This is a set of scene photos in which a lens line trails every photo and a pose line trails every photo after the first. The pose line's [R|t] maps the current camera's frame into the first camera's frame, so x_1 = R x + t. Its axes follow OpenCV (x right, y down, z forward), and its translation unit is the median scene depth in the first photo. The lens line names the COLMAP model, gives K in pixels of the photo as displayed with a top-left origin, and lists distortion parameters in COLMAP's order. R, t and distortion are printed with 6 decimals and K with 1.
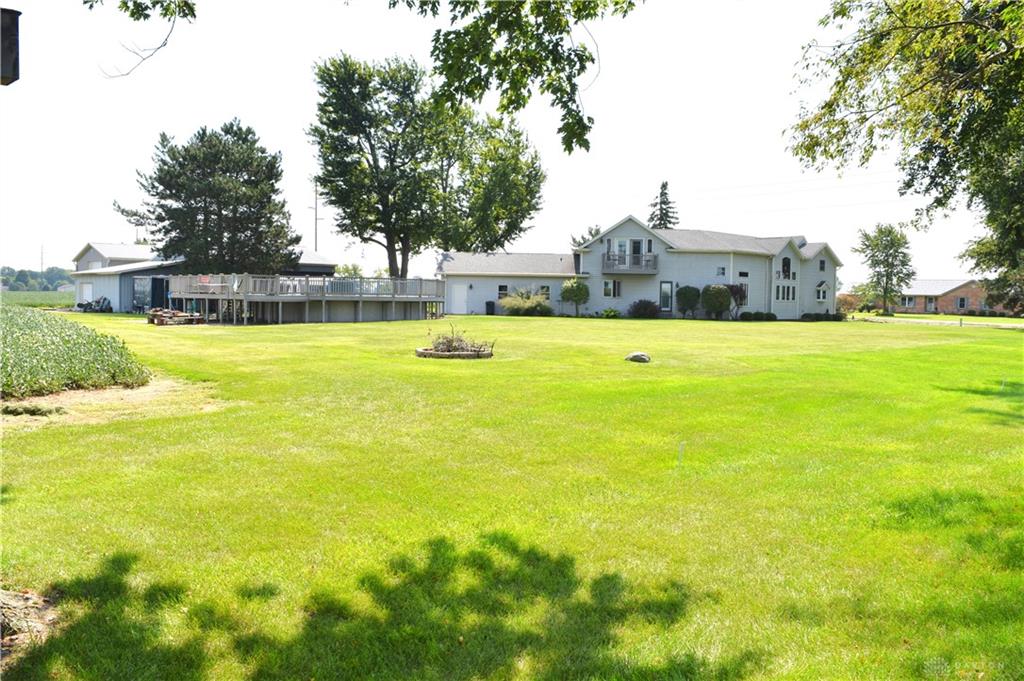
lens RADIAL K [[832.6, 0, 512.0], [0, 832.6, 340.5], [0, 0, 1]] dist [-0.077617, 0.000088]
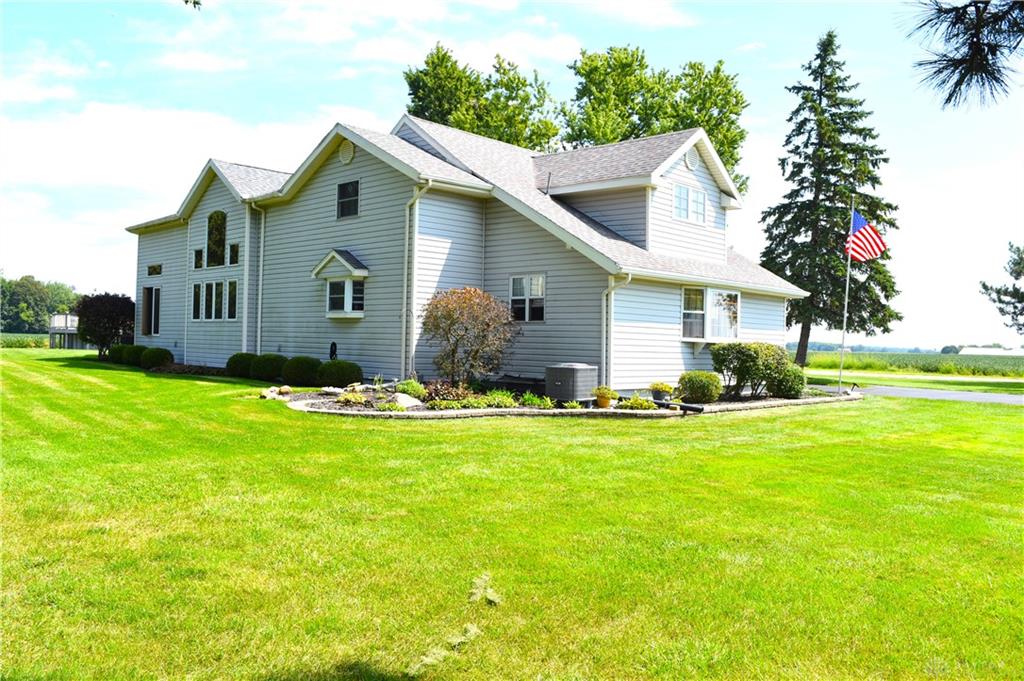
lens RADIAL K [[877.2, 0, 512.0], [0, 877.2, 340.5], [0, 0, 1]] dist [-0.351382, -0.001305]
pose [[0.091520, -0.009639, -0.995757, 0.751765], [-0.062030, 0.997956, -0.015362, -0.041726], [0.993869, 0.063172, 0.090735, 1.118674]]
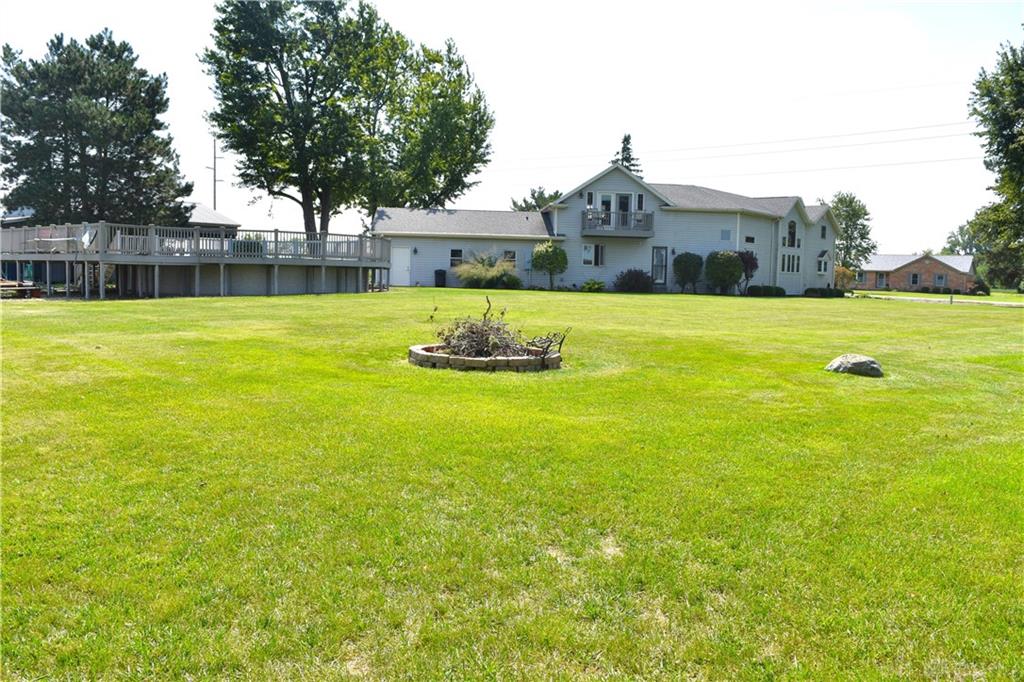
lens RADIAL K [[833.3, 0, 512.0], [0, 833.3, 341.0], [0, 0, 1]] dist [-0.082942, -0.004472]
pose [[0.993636, -0.001356, 0.112633, -0.044450], [-0.002097, 0.999532, 0.030534, -0.003845], [-0.112621, -0.030576, 0.993167, 0.200501]]
